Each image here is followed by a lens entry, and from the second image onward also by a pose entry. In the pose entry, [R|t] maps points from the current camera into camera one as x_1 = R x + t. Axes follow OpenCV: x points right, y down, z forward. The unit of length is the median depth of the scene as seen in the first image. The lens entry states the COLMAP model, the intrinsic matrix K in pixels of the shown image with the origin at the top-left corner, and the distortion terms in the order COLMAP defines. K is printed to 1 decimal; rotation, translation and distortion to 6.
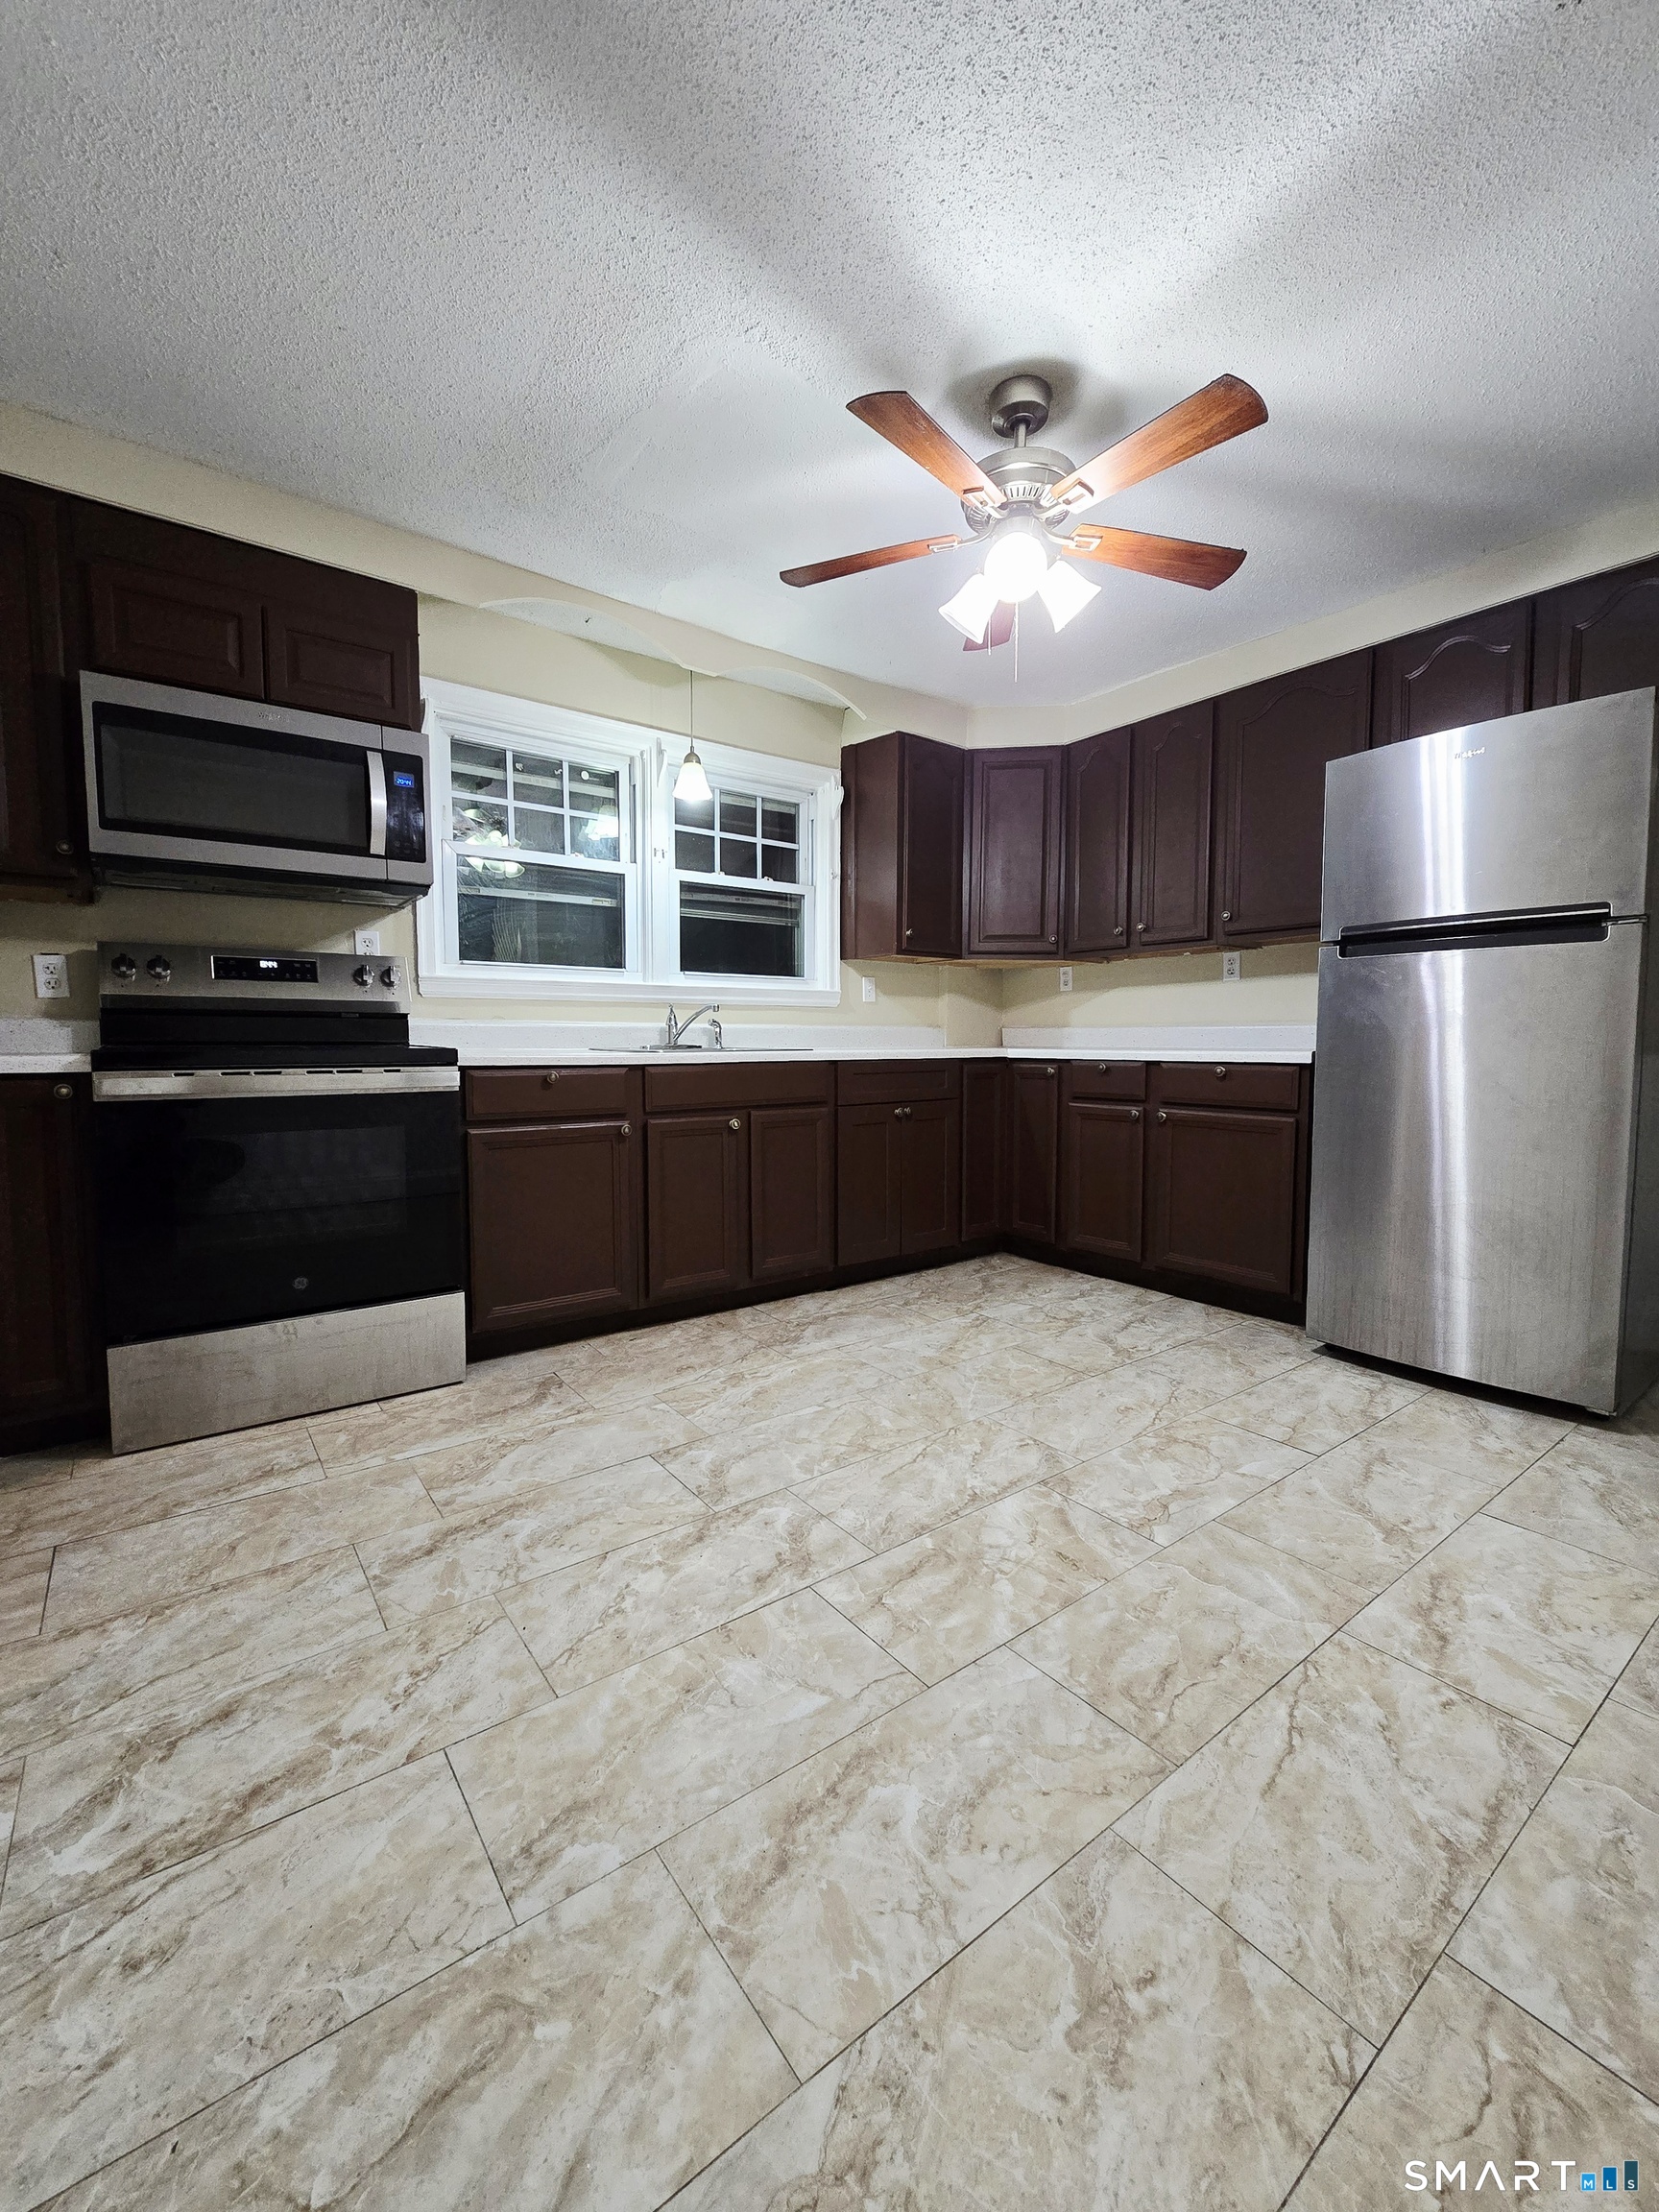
lens RADIAL K [[908.5, 0, 823.8], [0, 908.5, 1103.1], [0, 0, 1]] dist [-0.005317, 0.000281]
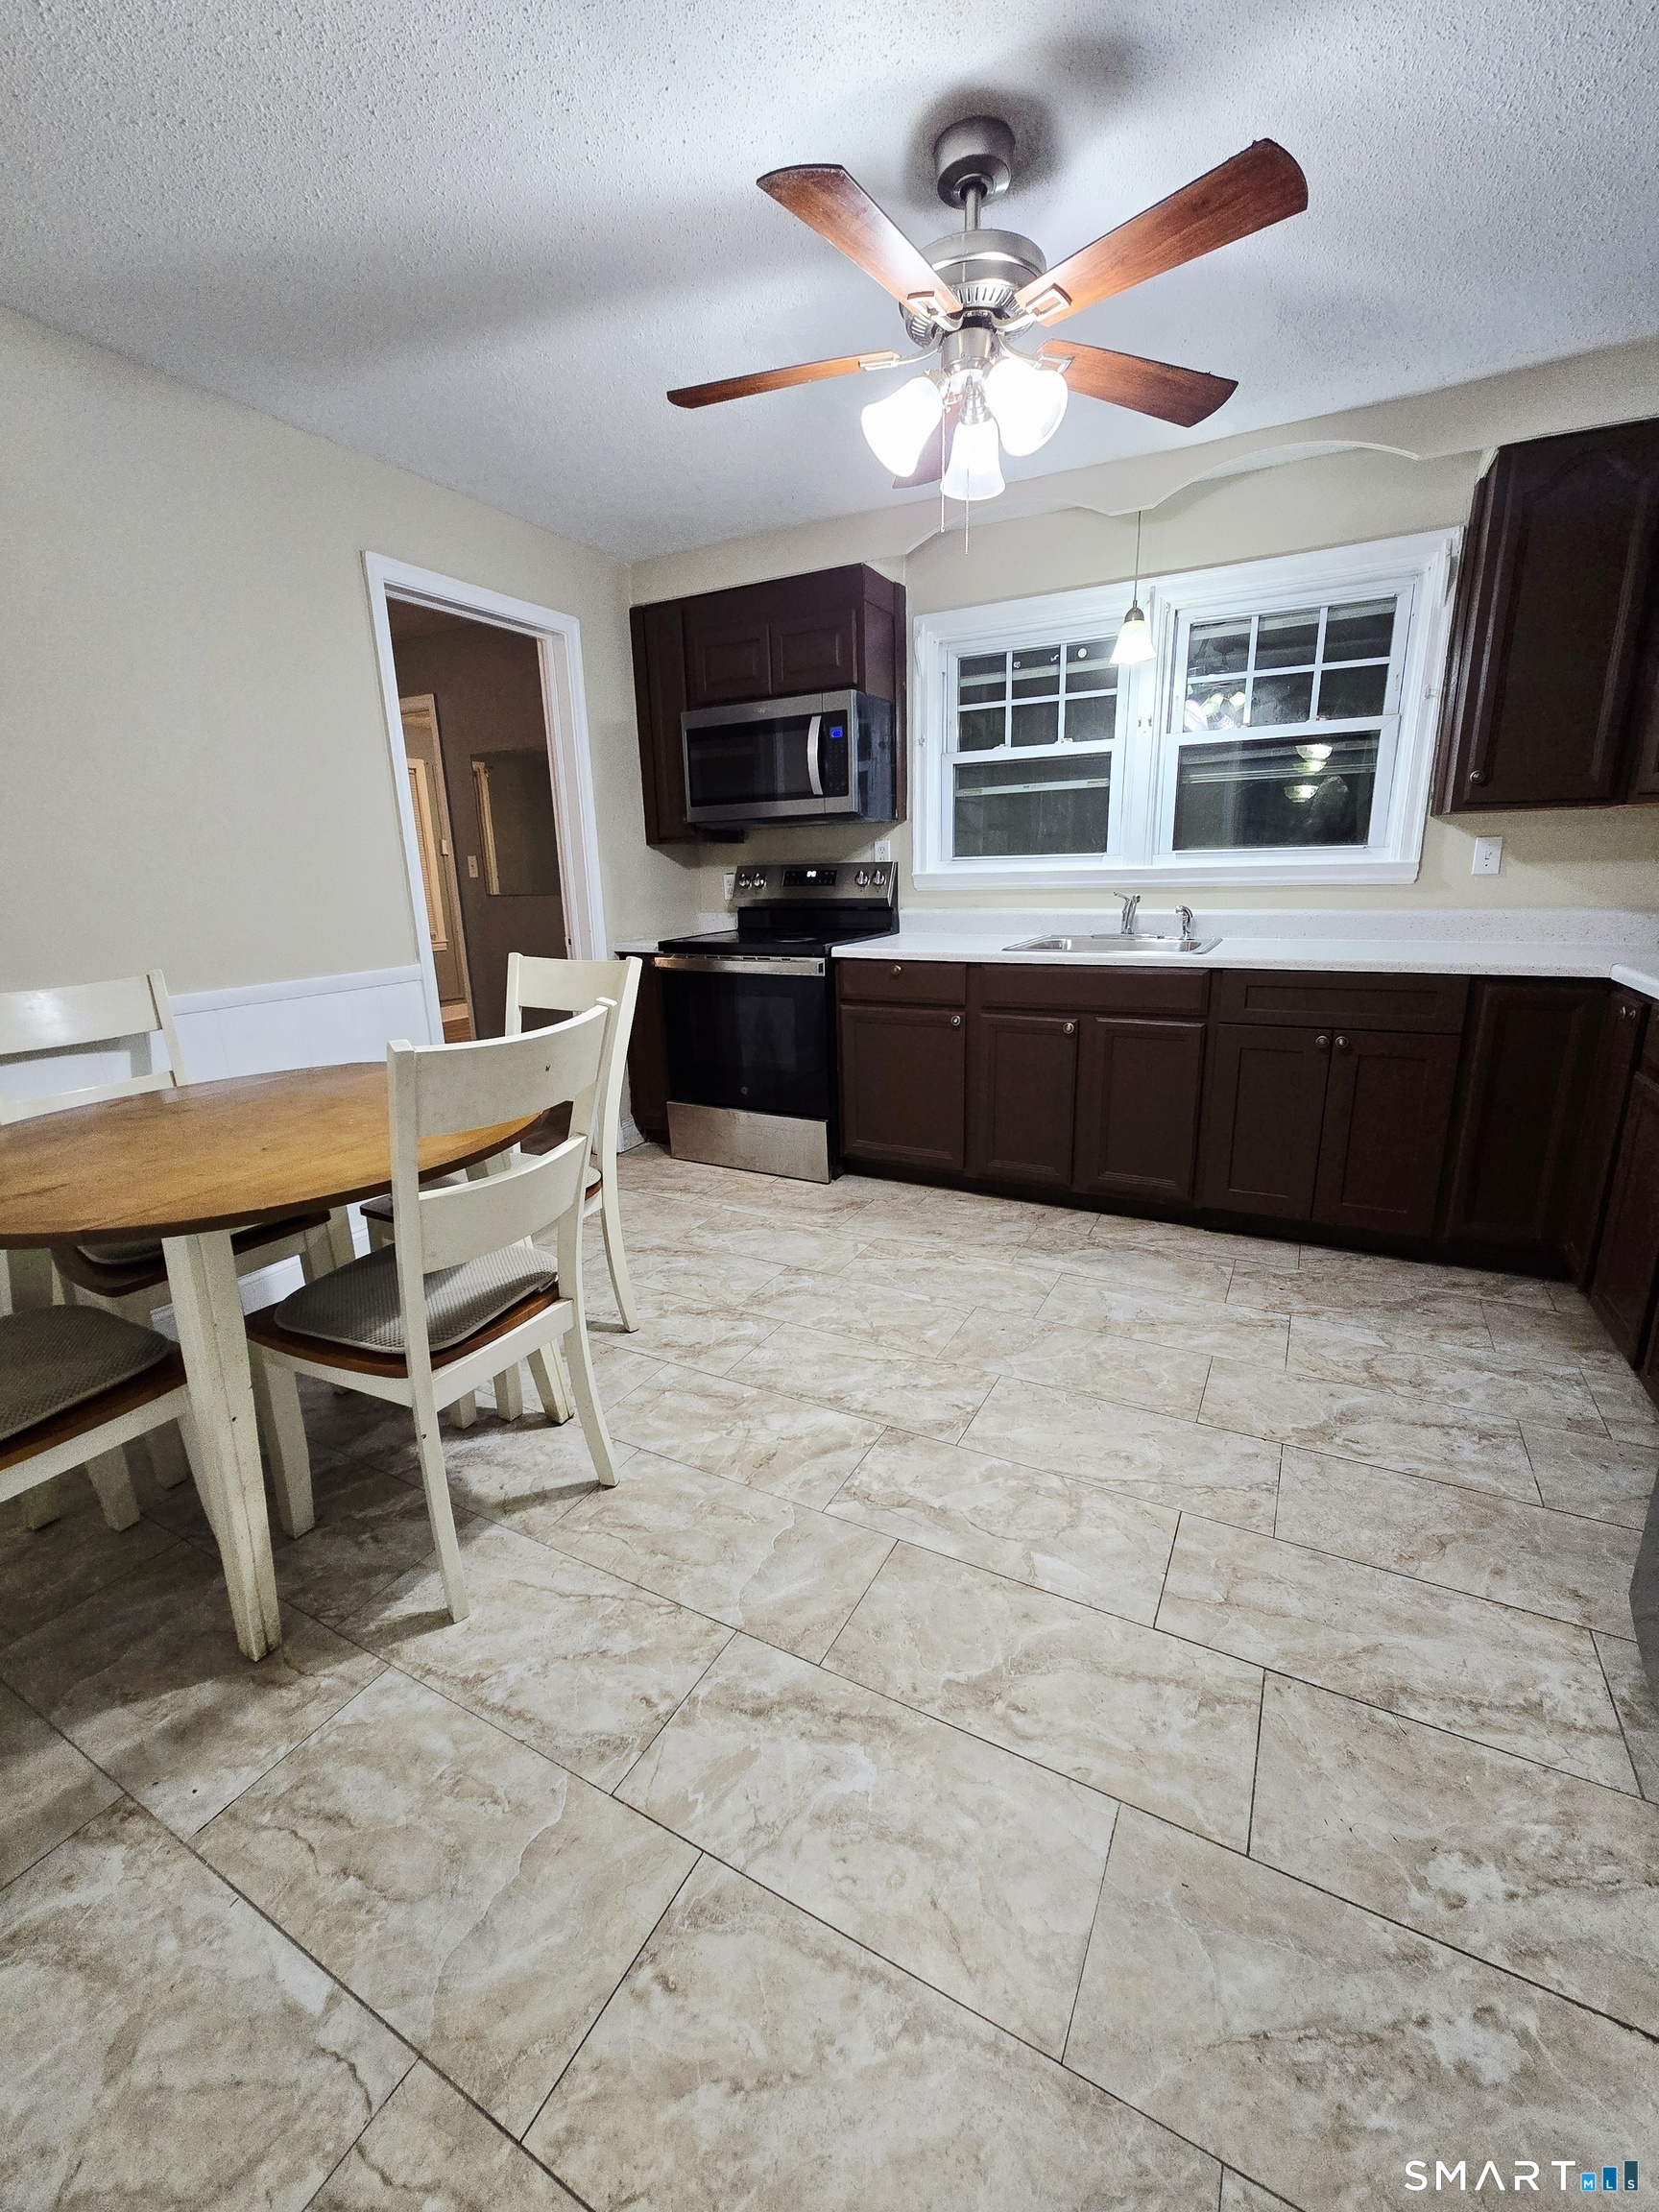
lens RADIAL K [[908.5, 0, 820.0], [0, 908.5, 1103.6], [0, 0, 1]] dist [-0.005317, 0.000281]
pose [[0.409315, 0.218527, -0.885837, 0.829609], [-0.037728, 0.974117, 0.222872, -0.129161], [0.911613, -0.057804, 0.406965, 0.429883]]
